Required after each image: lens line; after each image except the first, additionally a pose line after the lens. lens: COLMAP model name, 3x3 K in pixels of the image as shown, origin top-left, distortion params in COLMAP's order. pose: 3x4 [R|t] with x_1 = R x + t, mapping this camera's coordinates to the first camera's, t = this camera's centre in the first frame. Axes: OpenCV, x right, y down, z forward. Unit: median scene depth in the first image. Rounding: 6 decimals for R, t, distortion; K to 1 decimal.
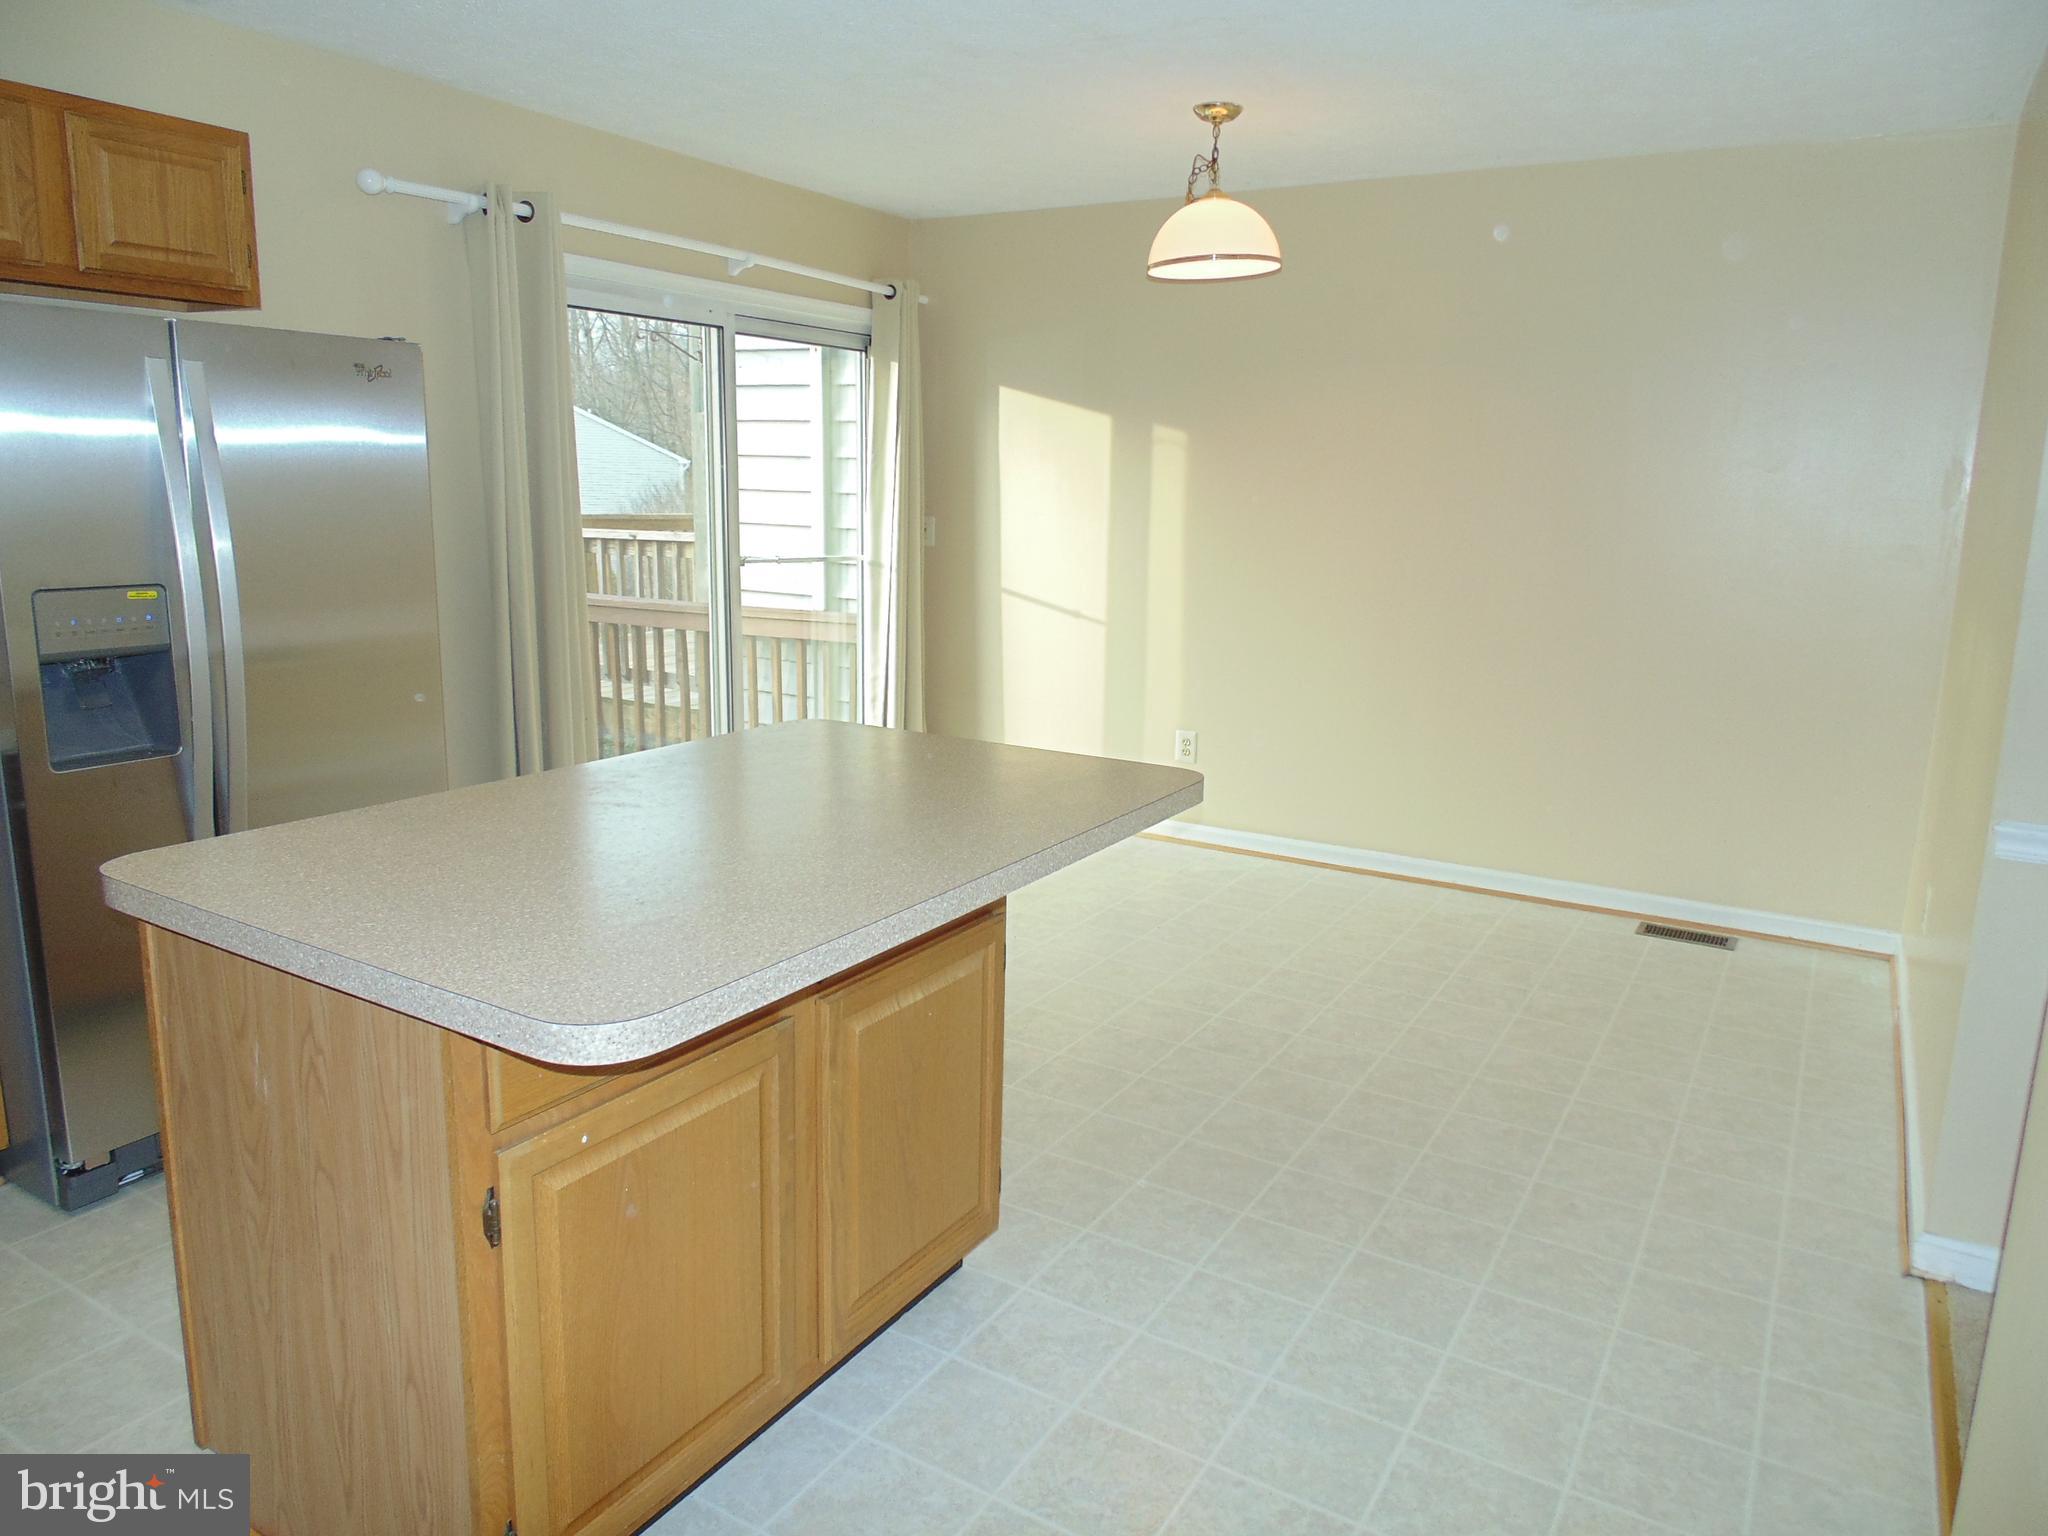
lens RADIAL K [[1396.1, 0, 1031.1], [0, 1396.1, 770.4], [0, 0, 1]] dist [-0.003269, -0.001060]
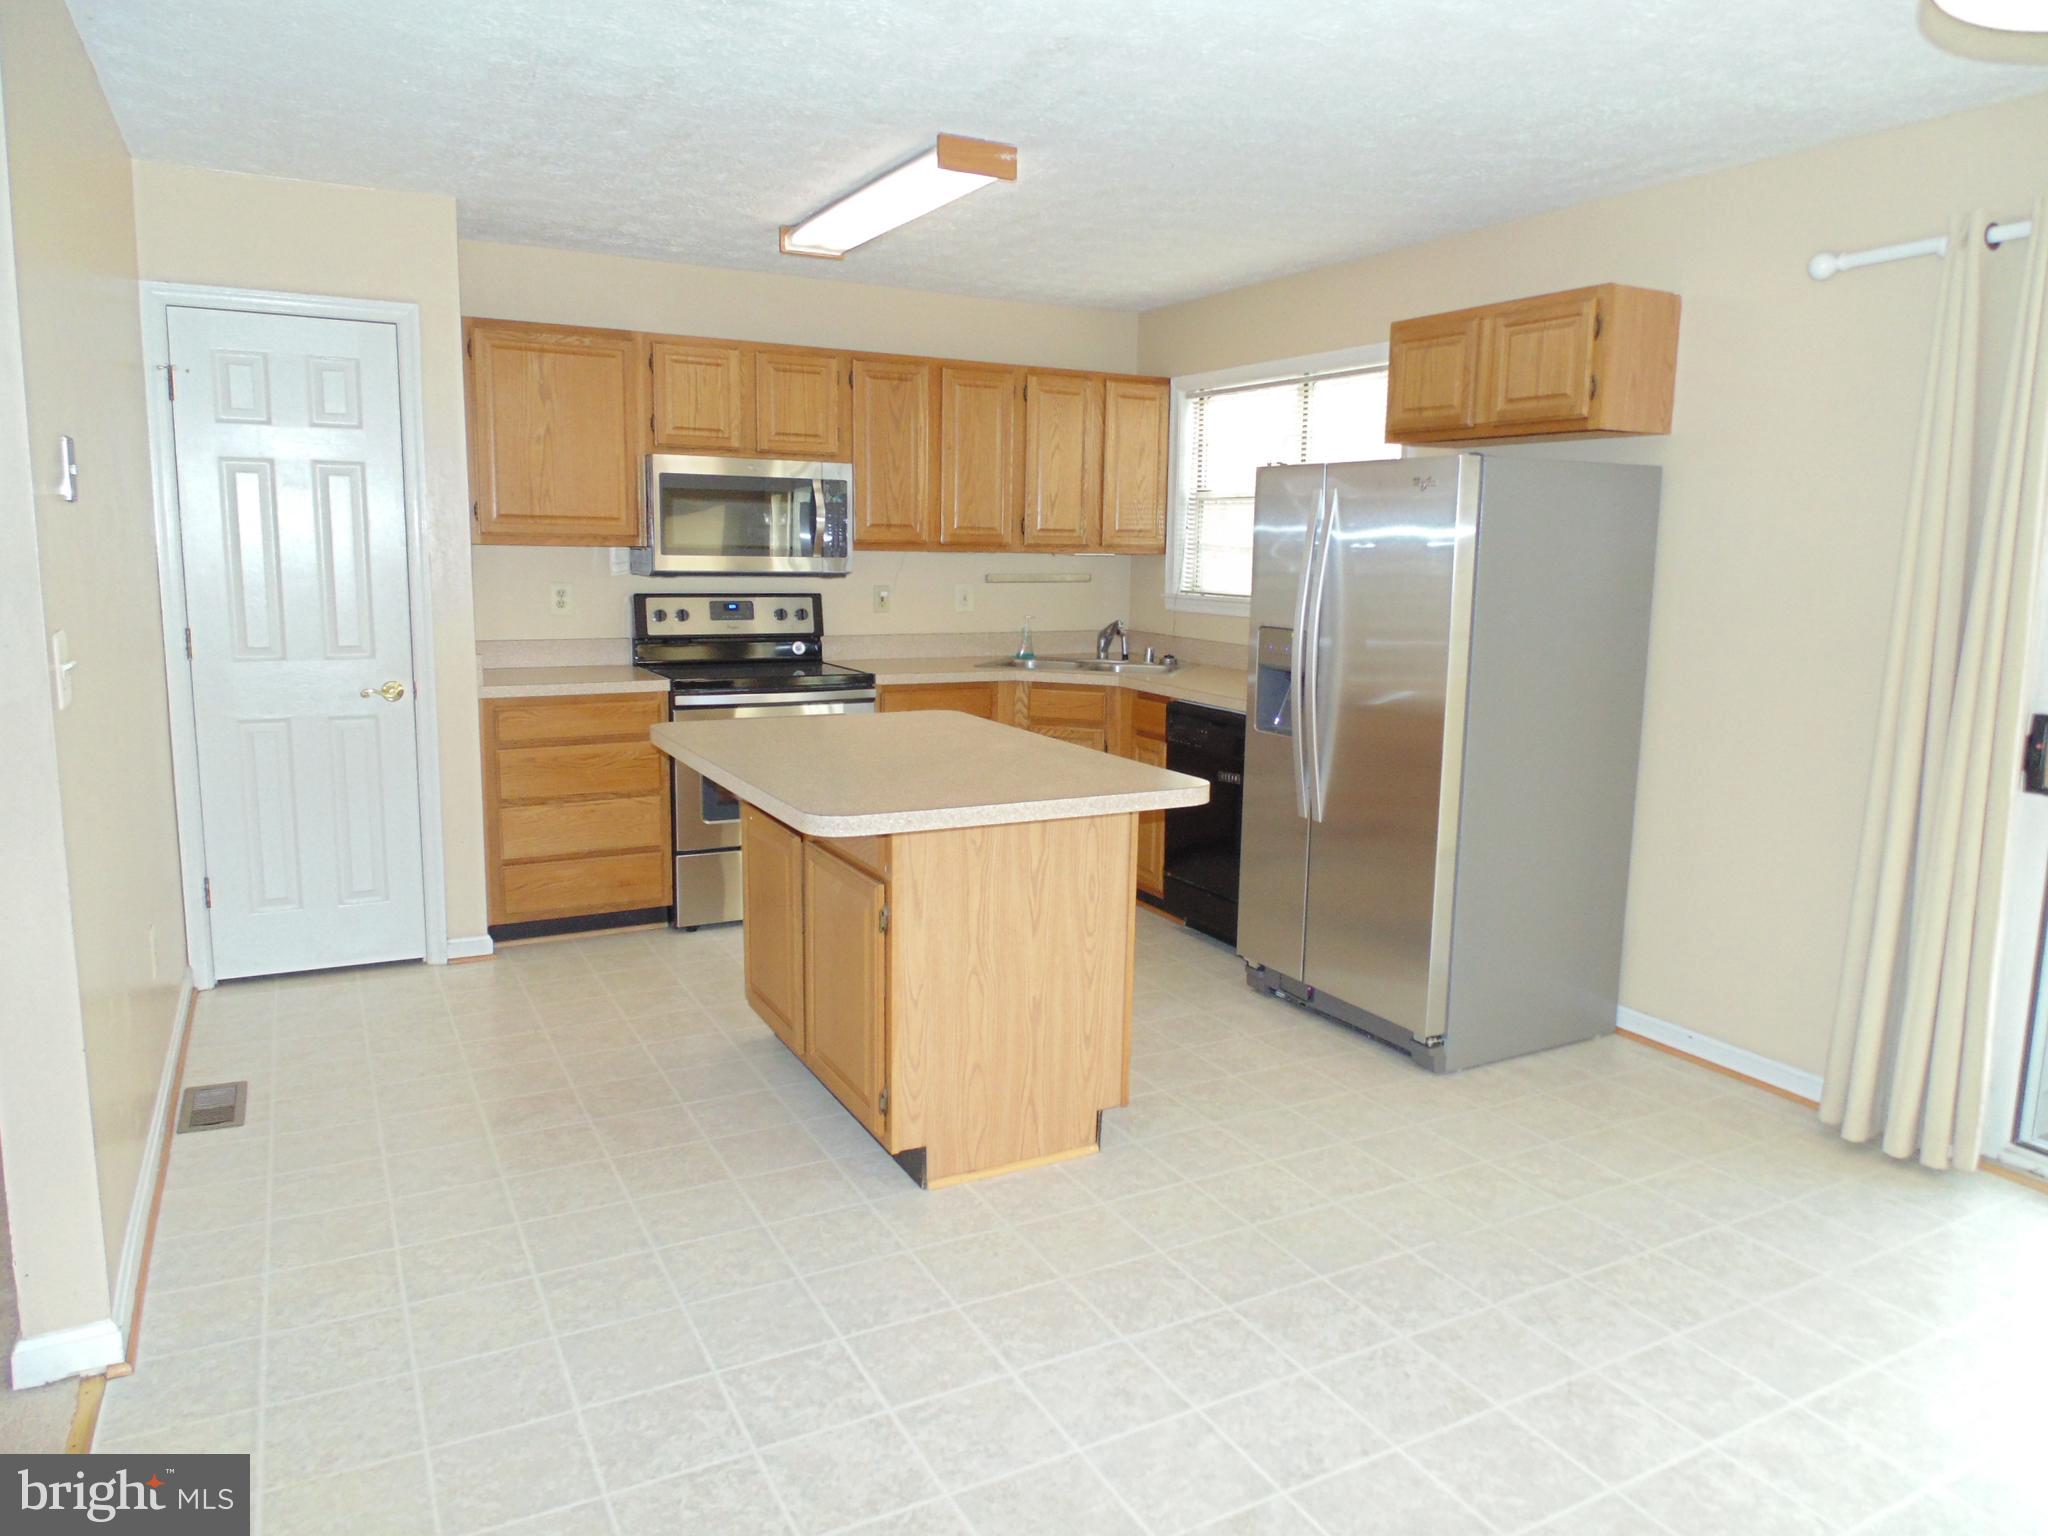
lens RADIAL K [[1396.1, 0, 1033.1], [0, 1396.1, 759.9], [0, 0, 1]] dist [-0.003269, -0.001060]
pose [[-0.523272, 0.099719, -0.846311, 0.814375], [-0.204666, 0.949355, 0.238405, -0.282460], [0.827223, 0.297962, -0.476362, 1.413252]]
